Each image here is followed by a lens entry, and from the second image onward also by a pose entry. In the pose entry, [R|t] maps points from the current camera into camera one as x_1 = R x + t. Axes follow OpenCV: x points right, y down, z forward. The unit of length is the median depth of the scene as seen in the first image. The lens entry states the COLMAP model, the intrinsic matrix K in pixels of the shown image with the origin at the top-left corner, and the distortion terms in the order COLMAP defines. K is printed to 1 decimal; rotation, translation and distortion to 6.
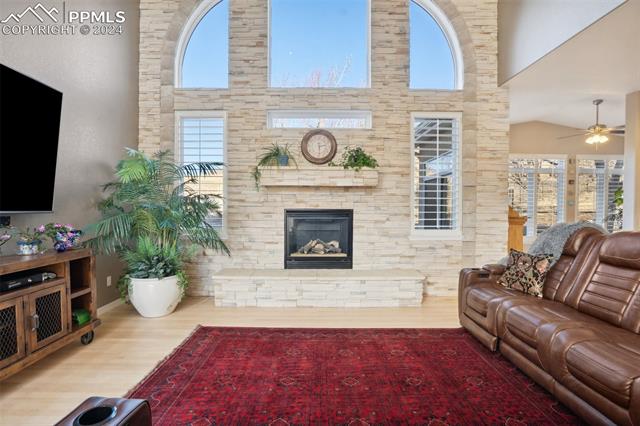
lens RADIAL K [[302.1, 0, 315.2], [0, 302.1, 215.3], [0, 0, 1]] dist [-0.058420, 0.021528]
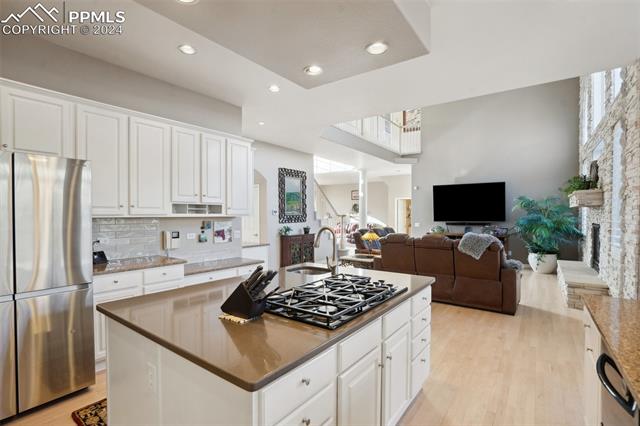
lens RADIAL K [[308.7, 0, 315.9], [0, 308.7, 216.2], [0, 0, 1]] dist [-0.030822, 0.001079]
pose [[-0.597981, 0.000623, -0.801510, 1.737144], [-0.016213, 0.999786, 0.012873, -0.049795], [0.801346, 0.020693, -0.597843, 0.822574]]
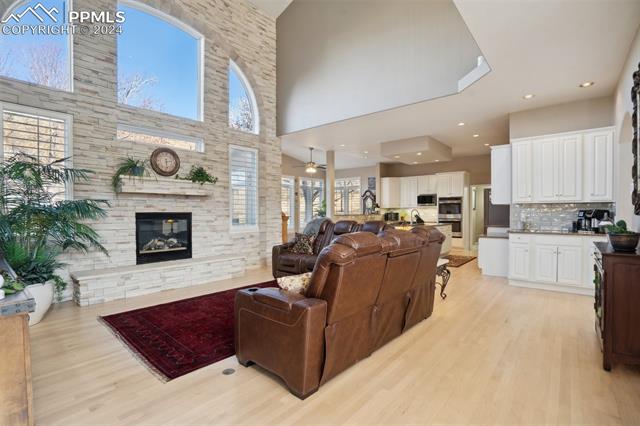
lens RADIAL K [[302.1, 0, 315.2], [0, 302.1, 215.3], [0, 0, 1]] dist [-0.058420, 0.021528]
pose [[0.657903, -0.014271, 0.752967, -0.502099], [0.018865, 0.999819, 0.002466, -0.000296], [-0.752866, 0.012583, 0.658053, -0.258880]]
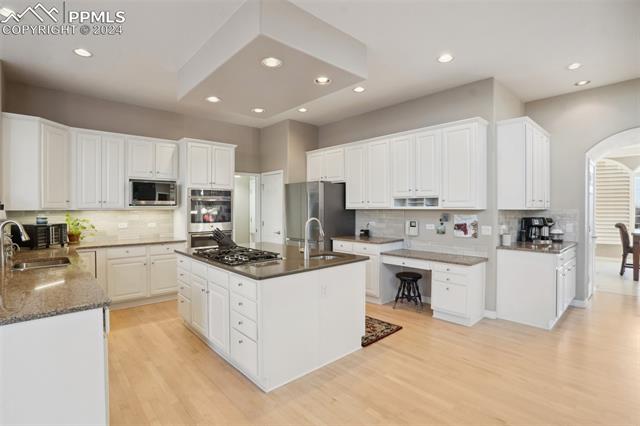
lens RADIAL K [[308.2, 0, 314.1], [0, 308.2, 210.3], [0, 0, 1]] dist [-0.037912, 0.000647]
pose [[-0.664563, -0.009481, 0.747172, 0.682322], [0.011915, 0.999658, 0.023283, -0.054603], [-0.747137, 0.024376, -0.664222, 0.931991]]
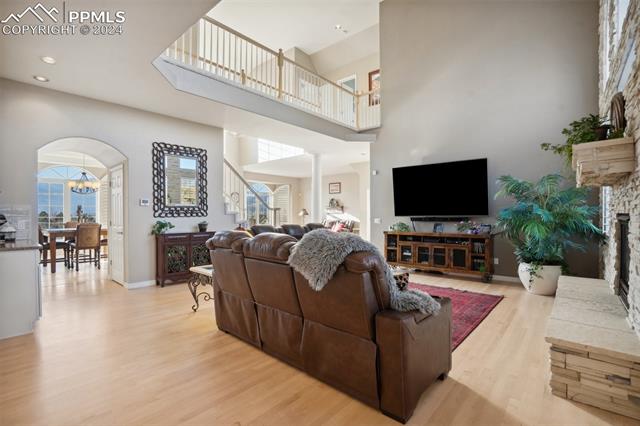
lens RADIAL K [[302.1, 0, 315.2], [0, 302.1, 215.3], [0, 0, 1]] dist [-0.058420, 0.021528]
pose [[-0.666259, -0.000817, -0.745720, 0.933930], [-0.013257, 0.999854, 0.010749, -0.014947], [0.745603, 0.017047, -0.666172, 0.931907]]
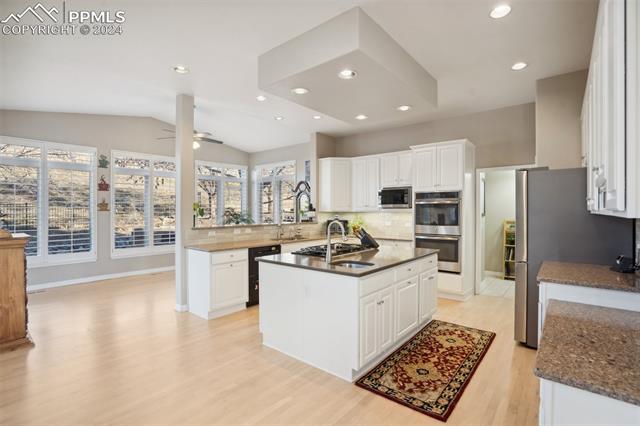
lens RADIAL K [[308.2, 0, 314.1], [0, 308.2, 210.3], [0, 0, 1]] dist [-0.037912, 0.000647]
pose [[0.654296, -0.004736, 0.756224, 0.653972], [0.016158, 0.999840, -0.007719, -0.040388], [-0.756066, 0.017269, 0.654268, 0.040812]]
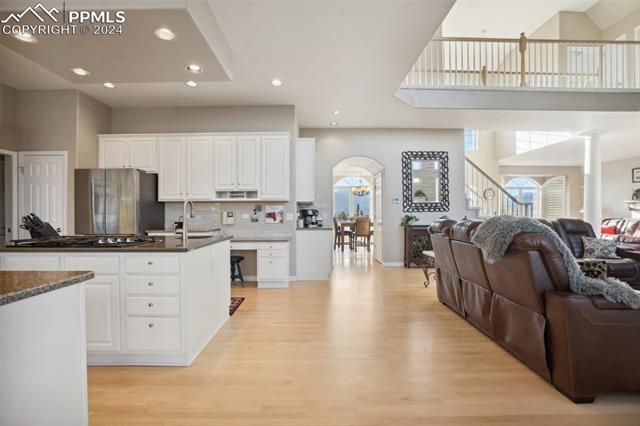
lens RADIAL K [[302.1, 0, 315.2], [0, 302.1, 215.3], [0, 0, 1]] dist [-0.058420, 0.021528]
pose [[-0.999999, -0.001325, -0.000320, 0.917043], [-0.001331, 0.999824, 0.018689, 0.003937], [0.000295, 0.018689, -0.999825, 1.167798]]
